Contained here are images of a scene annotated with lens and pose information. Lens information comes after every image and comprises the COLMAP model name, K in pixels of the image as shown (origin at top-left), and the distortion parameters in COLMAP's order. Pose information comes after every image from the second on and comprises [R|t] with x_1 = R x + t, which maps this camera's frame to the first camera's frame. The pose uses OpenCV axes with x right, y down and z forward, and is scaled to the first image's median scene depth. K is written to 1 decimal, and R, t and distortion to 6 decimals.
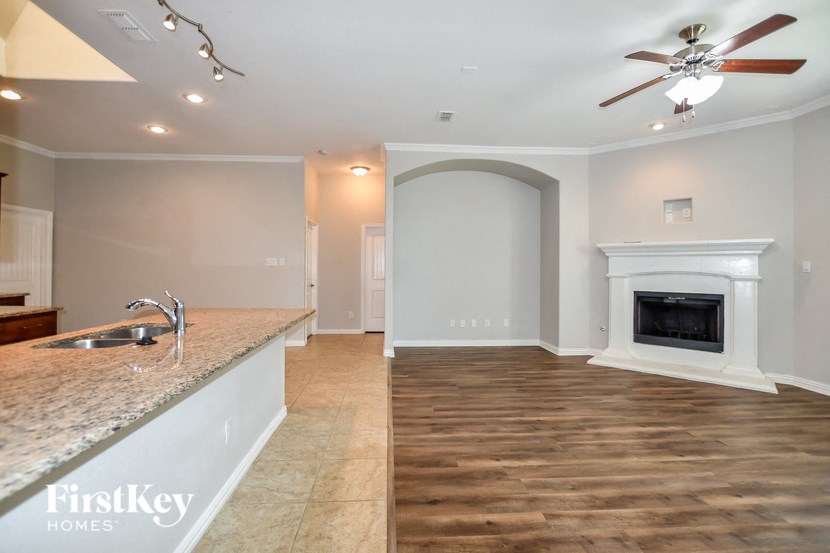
lens RADIAL K [[365.5, 0, 407.8], [0, 365.5, 270.5], [0, 0, 1]] dist [-0.016523, 0.001760]
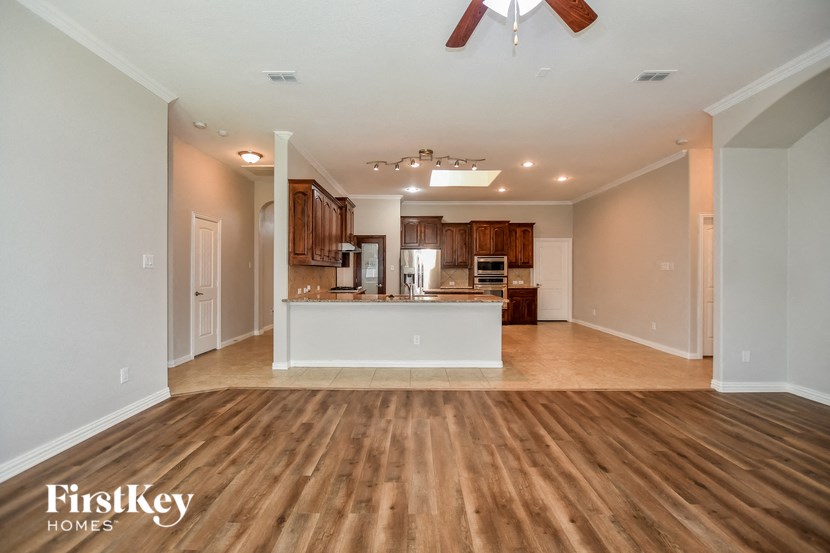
lens RADIAL K [[365.5, 0, 414.7], [0, 365.5, 274.9], [0, 0, 1]] dist [-0.016523, 0.001760]
pose [[-0.056264, 0.000978, -0.998415, 0.991614], [-0.006425, 0.999978, 0.001342, 0.006803], [0.998395, 0.006490, -0.056257, 0.586168]]
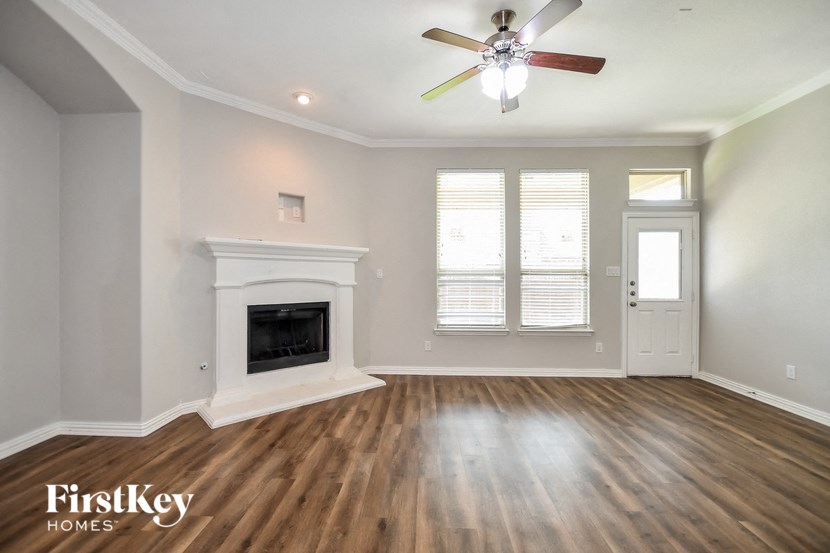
lens RADIAL K [[365.5, 0, 410.0], [0, 365.5, 277.6], [0, 0, 1]] dist [-0.016523, 0.001760]
pose [[0.094931, -0.005499, 0.995469, -0.110741], [0.004775, 0.999976, 0.005069, -0.003407], [-0.995472, 0.004272, 0.094955, 0.785233]]
